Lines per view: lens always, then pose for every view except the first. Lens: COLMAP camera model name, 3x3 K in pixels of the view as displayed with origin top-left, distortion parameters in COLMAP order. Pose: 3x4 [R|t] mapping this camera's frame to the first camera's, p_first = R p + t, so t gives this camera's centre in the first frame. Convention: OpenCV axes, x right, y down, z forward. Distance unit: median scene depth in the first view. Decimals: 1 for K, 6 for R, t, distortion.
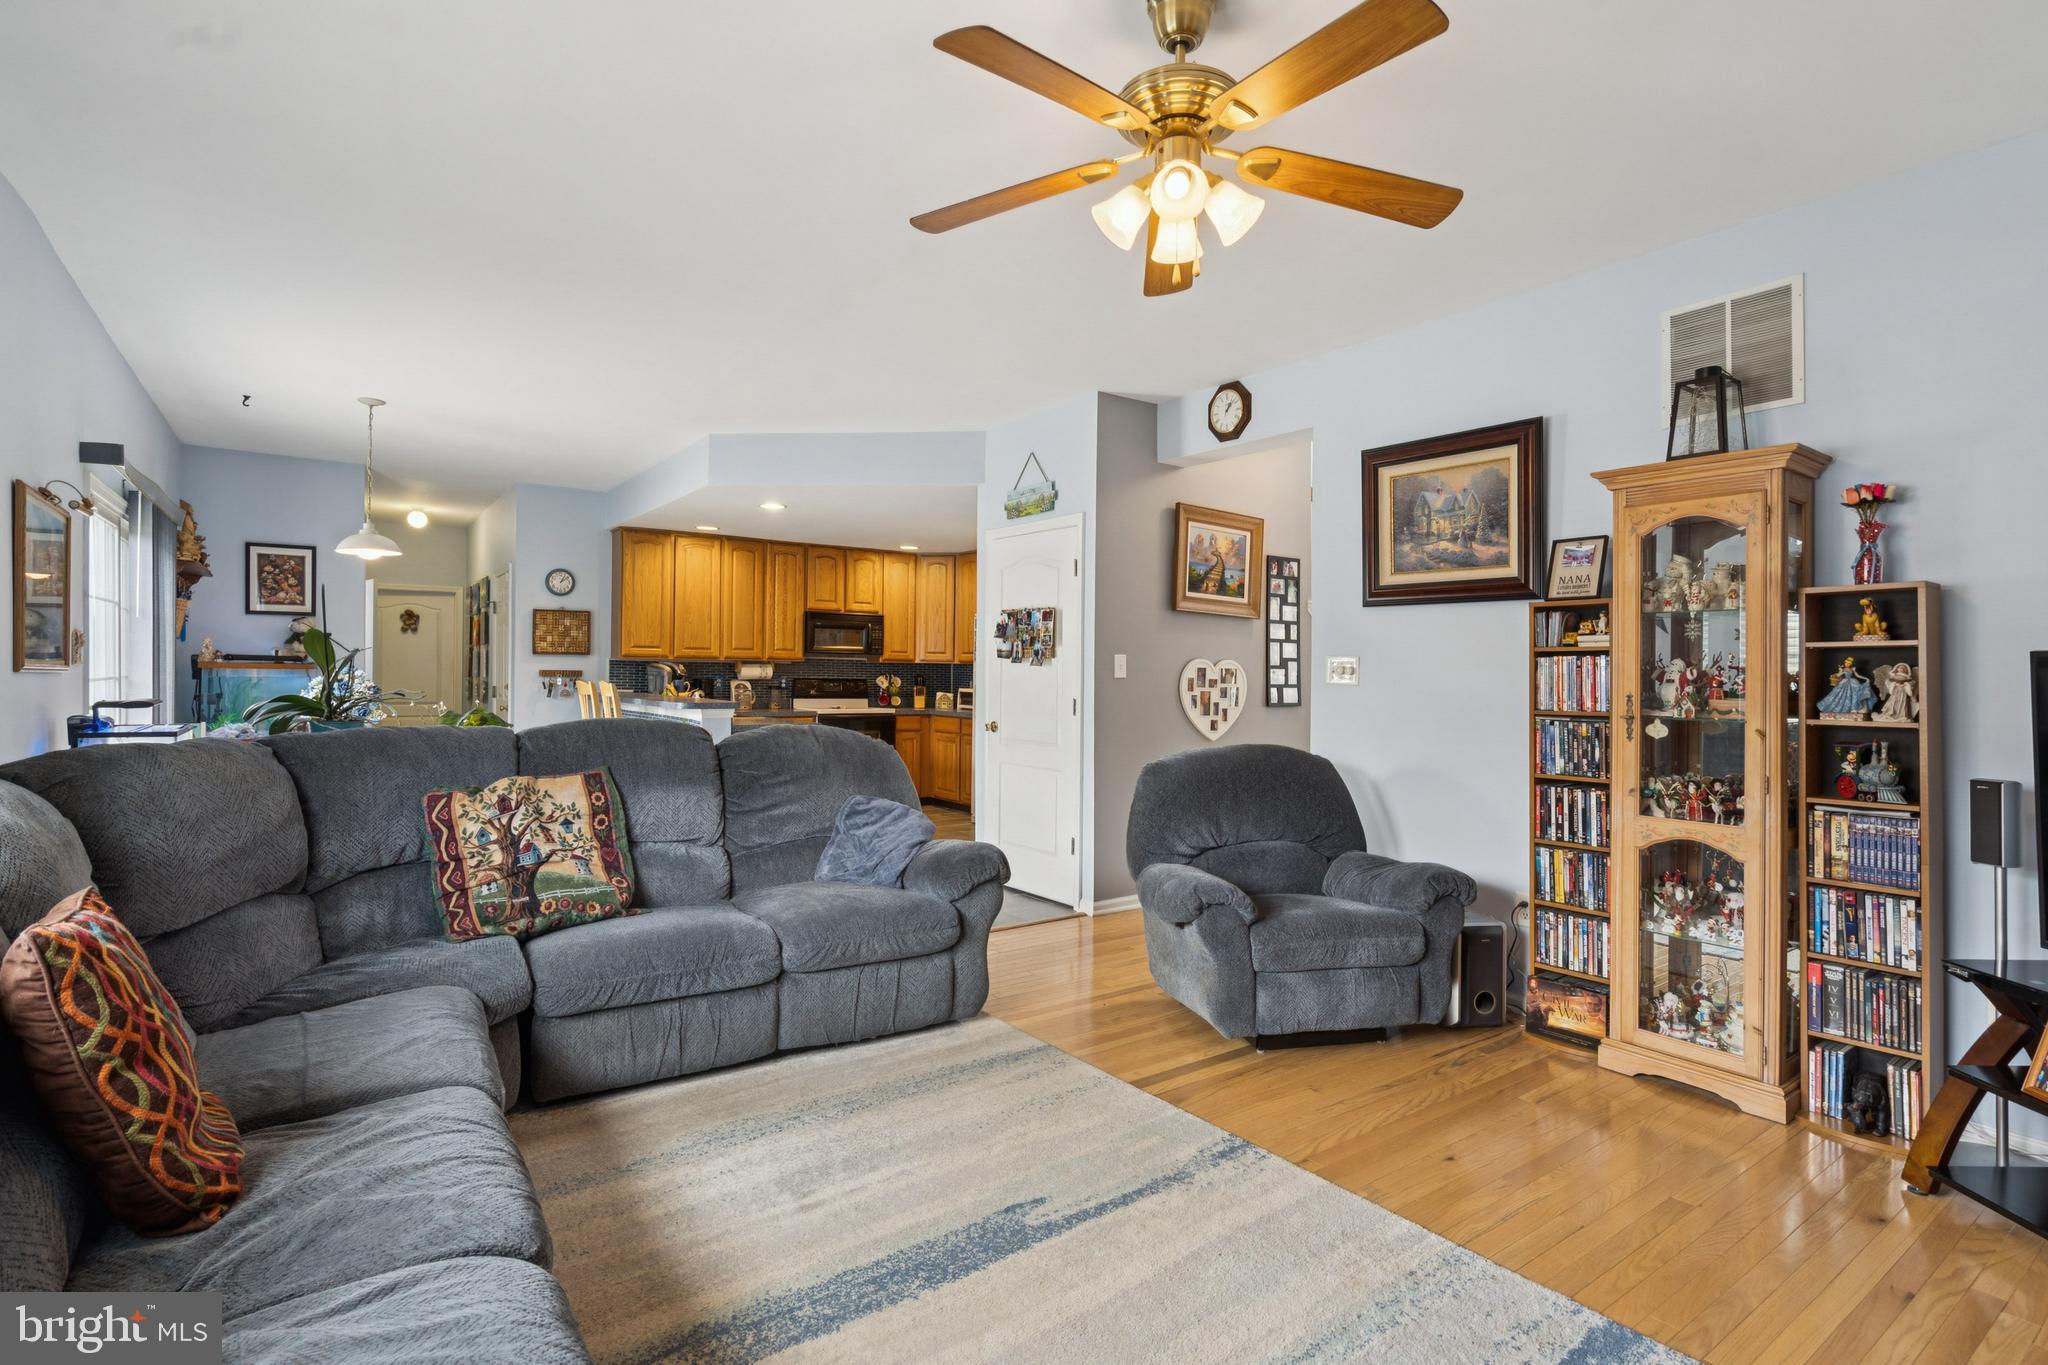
lens RADIAL K [[953.5, 0, 1010.3], [0, 953.5, 668.3], [0, 0, 1]] dist [-0.002826, 0.001712]
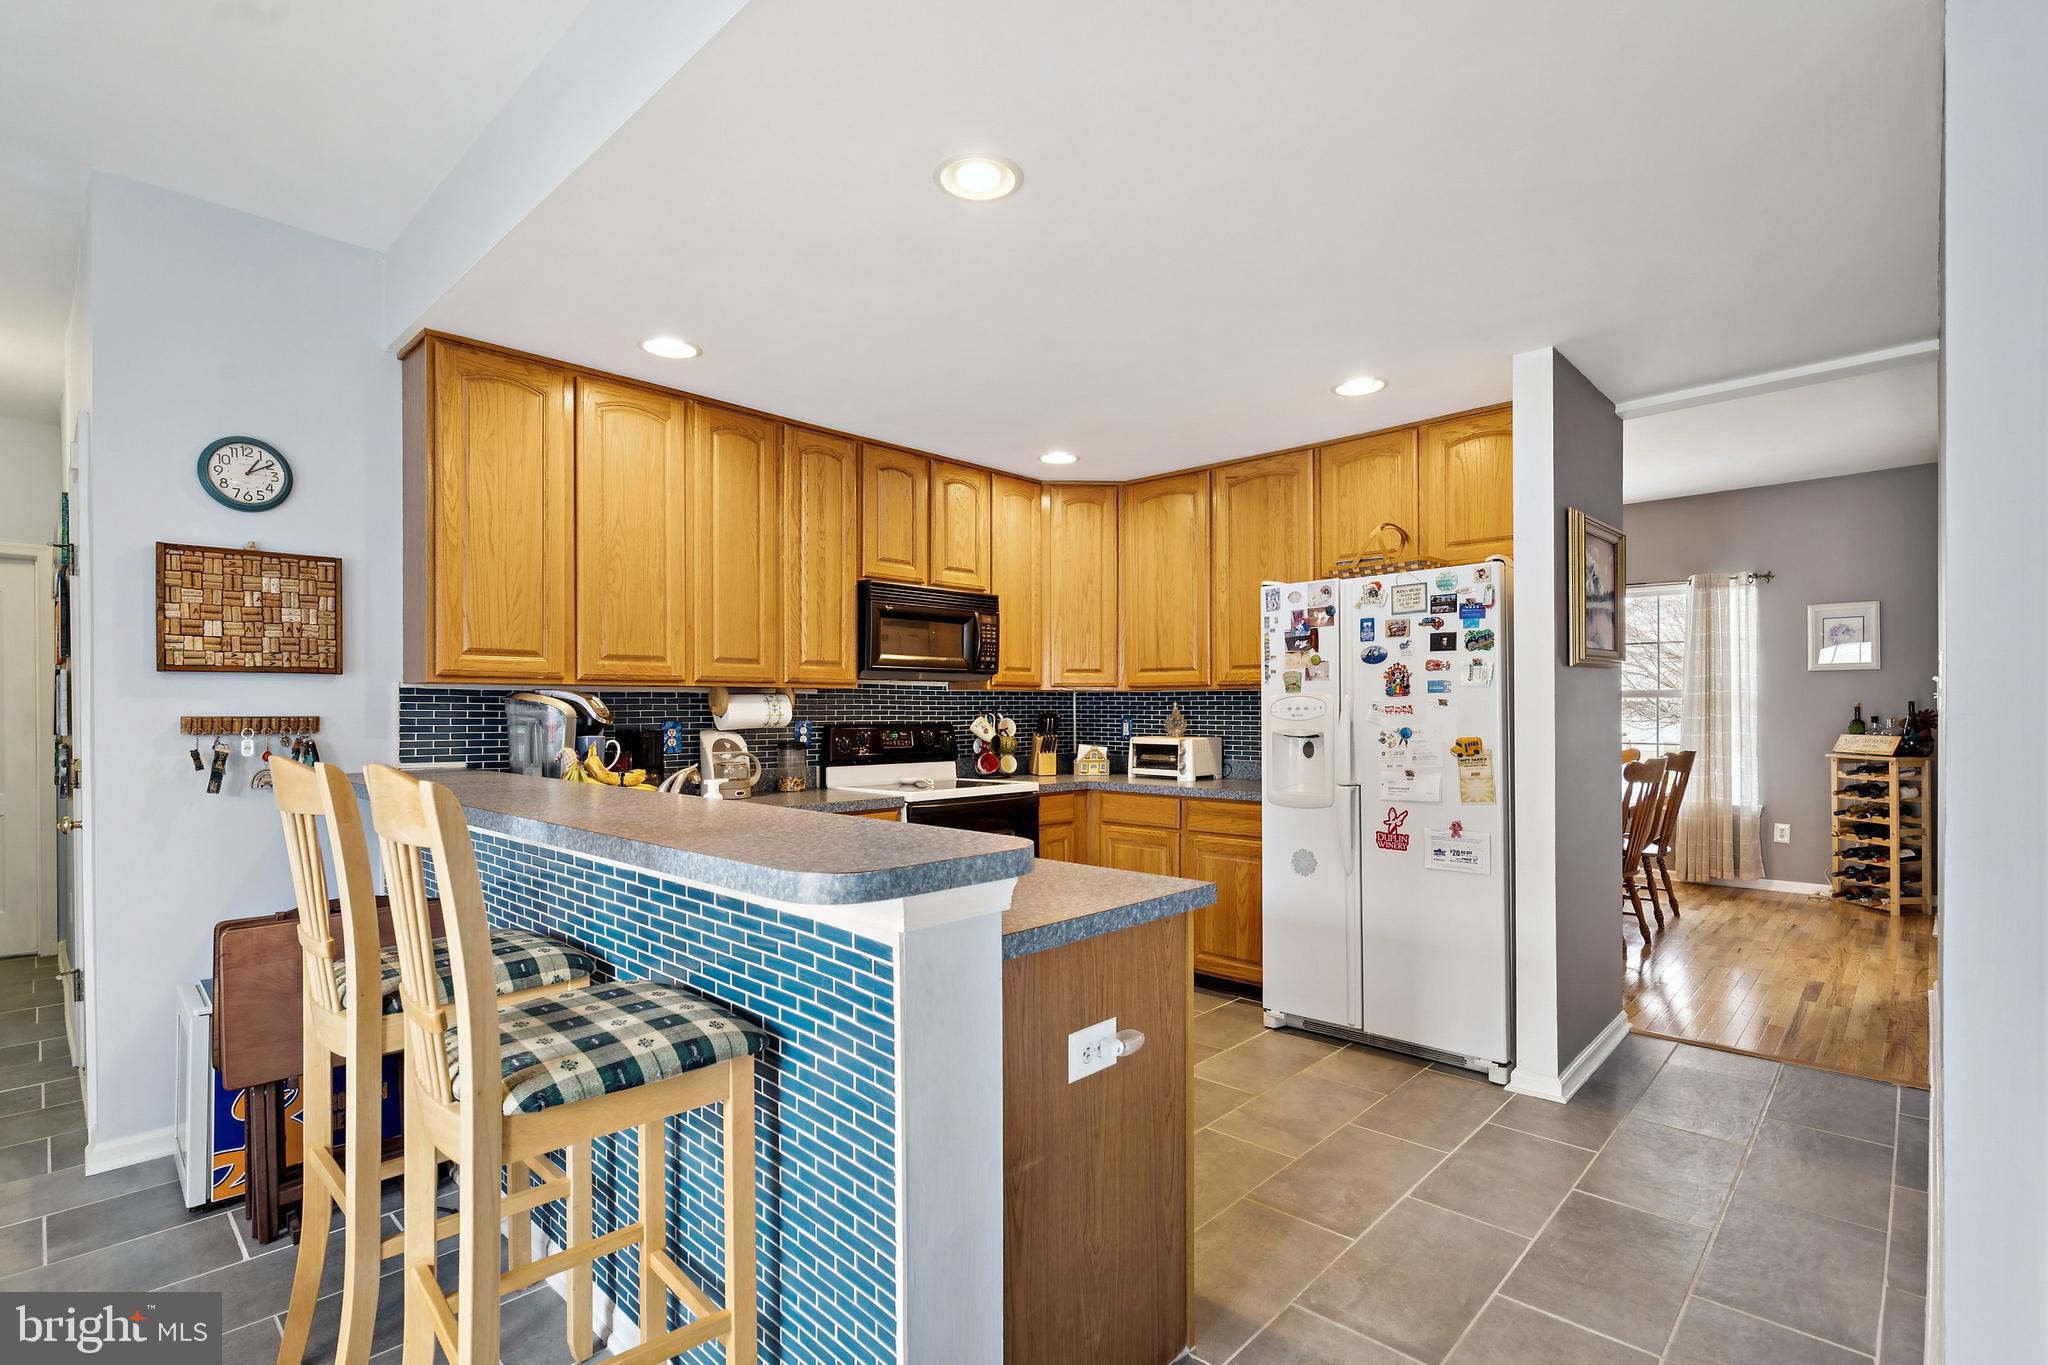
lens RADIAL K [[953.5, 0, 1026.9], [0, 953.5, 711.9], [0, 0, 1]] dist [-0.002826, 0.001712]
pose [[0.981145, -0.015024, 0.192687, -0.230330], [0.013014, 0.999847, 0.011694, -0.000133], [-0.192834, -0.008966, 0.981191, 0.536465]]
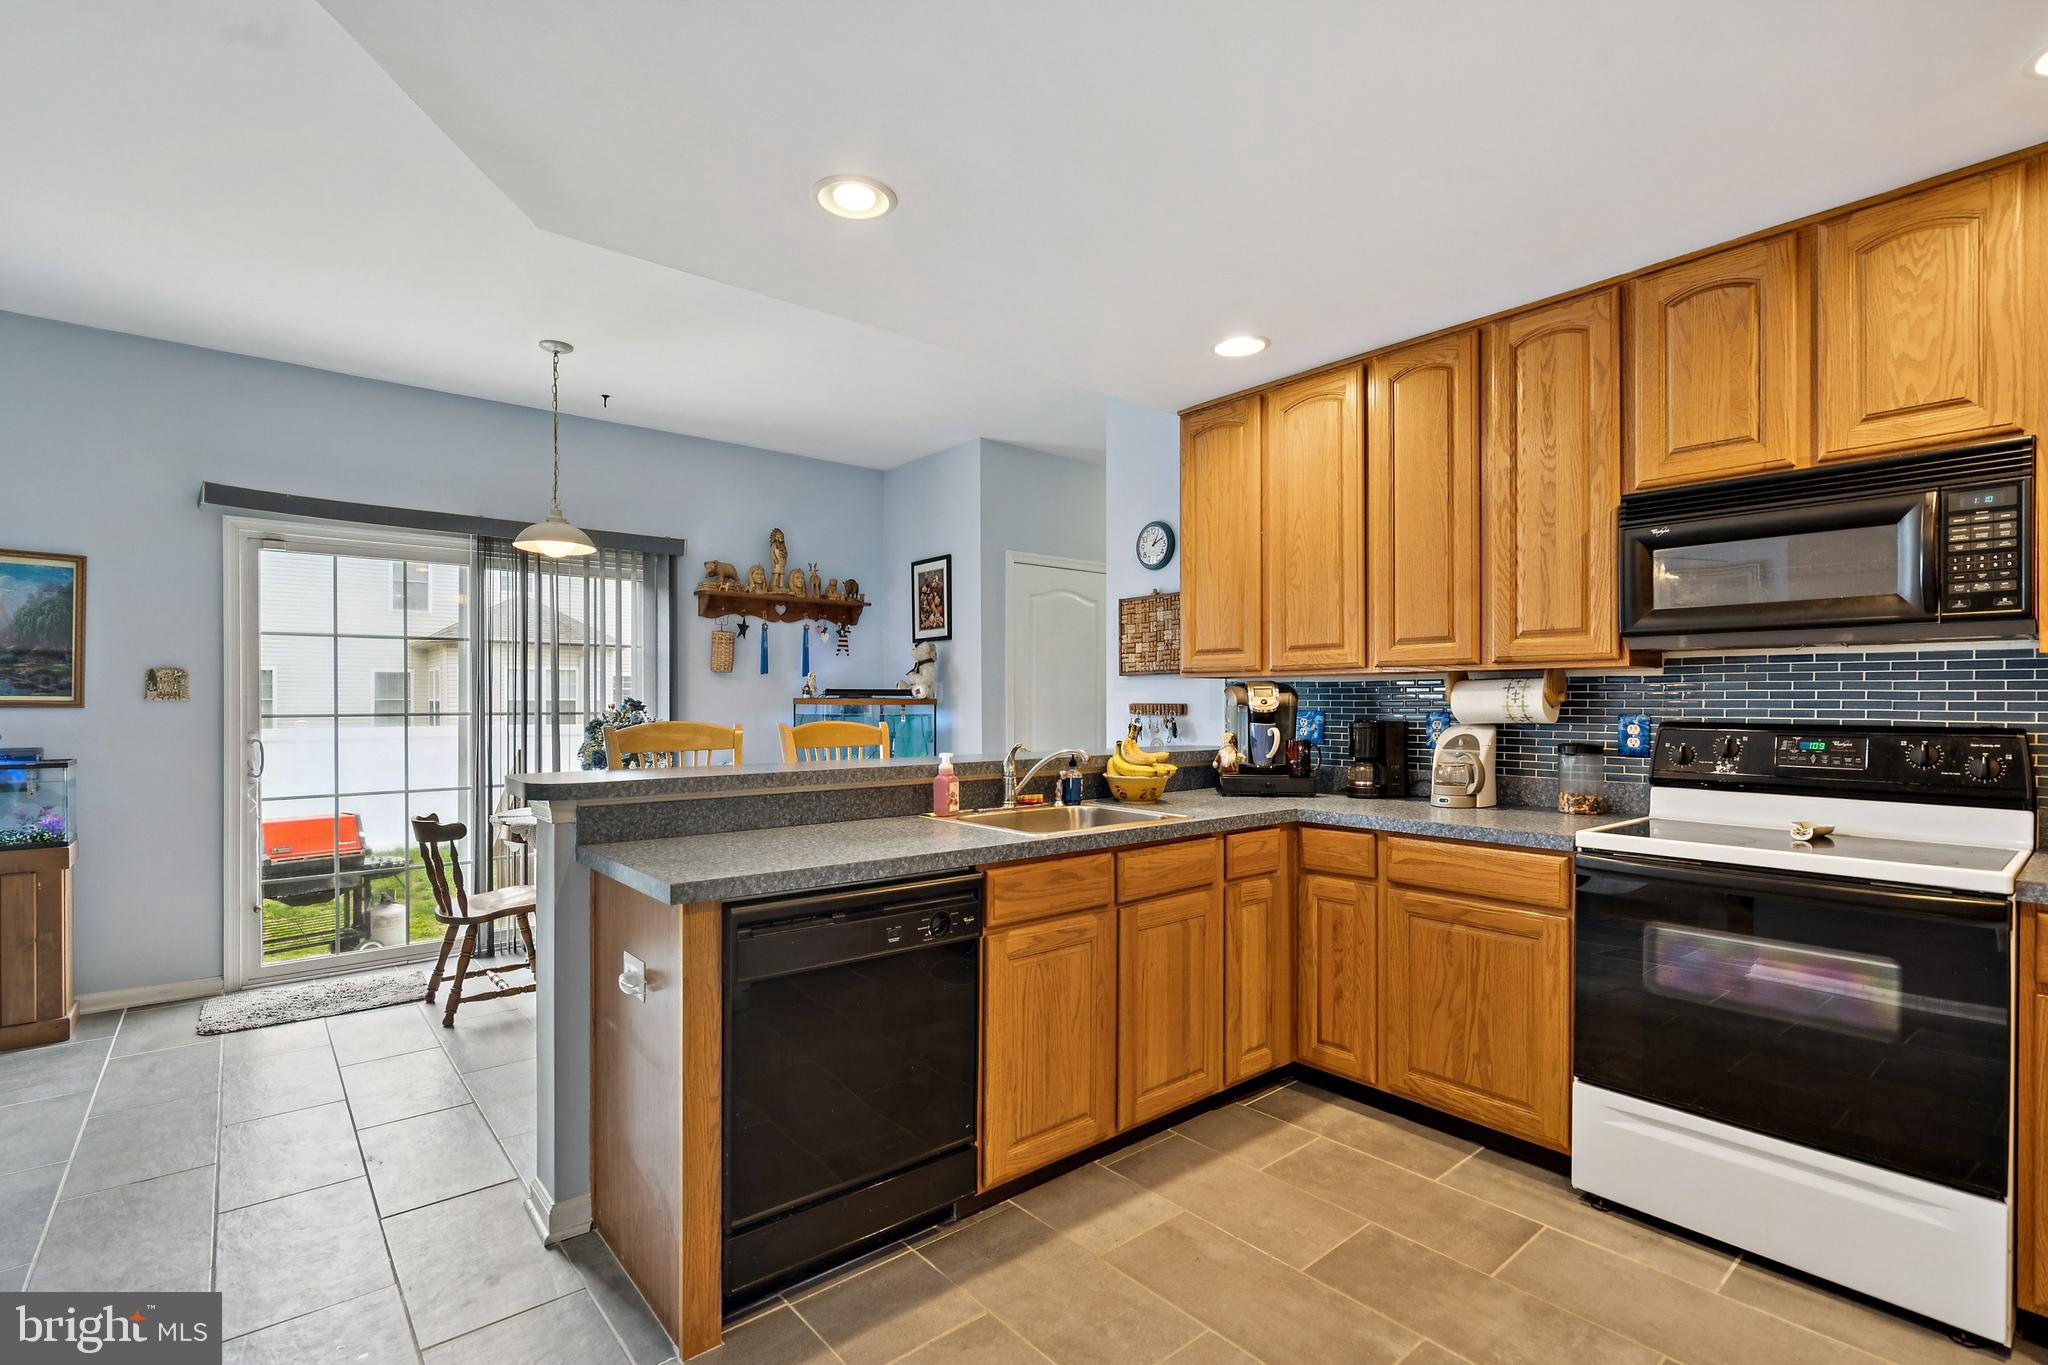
lens RADIAL K [[953.5, 0, 1030.0], [0, 953.5, 699.7], [0, 0, 1]] dist [-0.002826, 0.001712]
pose [[0.084090, -0.012853, -0.996375, 0.070898], [0.008220, 0.999892, -0.012205, 0.005536], [0.996424, -0.007164, 0.084186, 0.806378]]
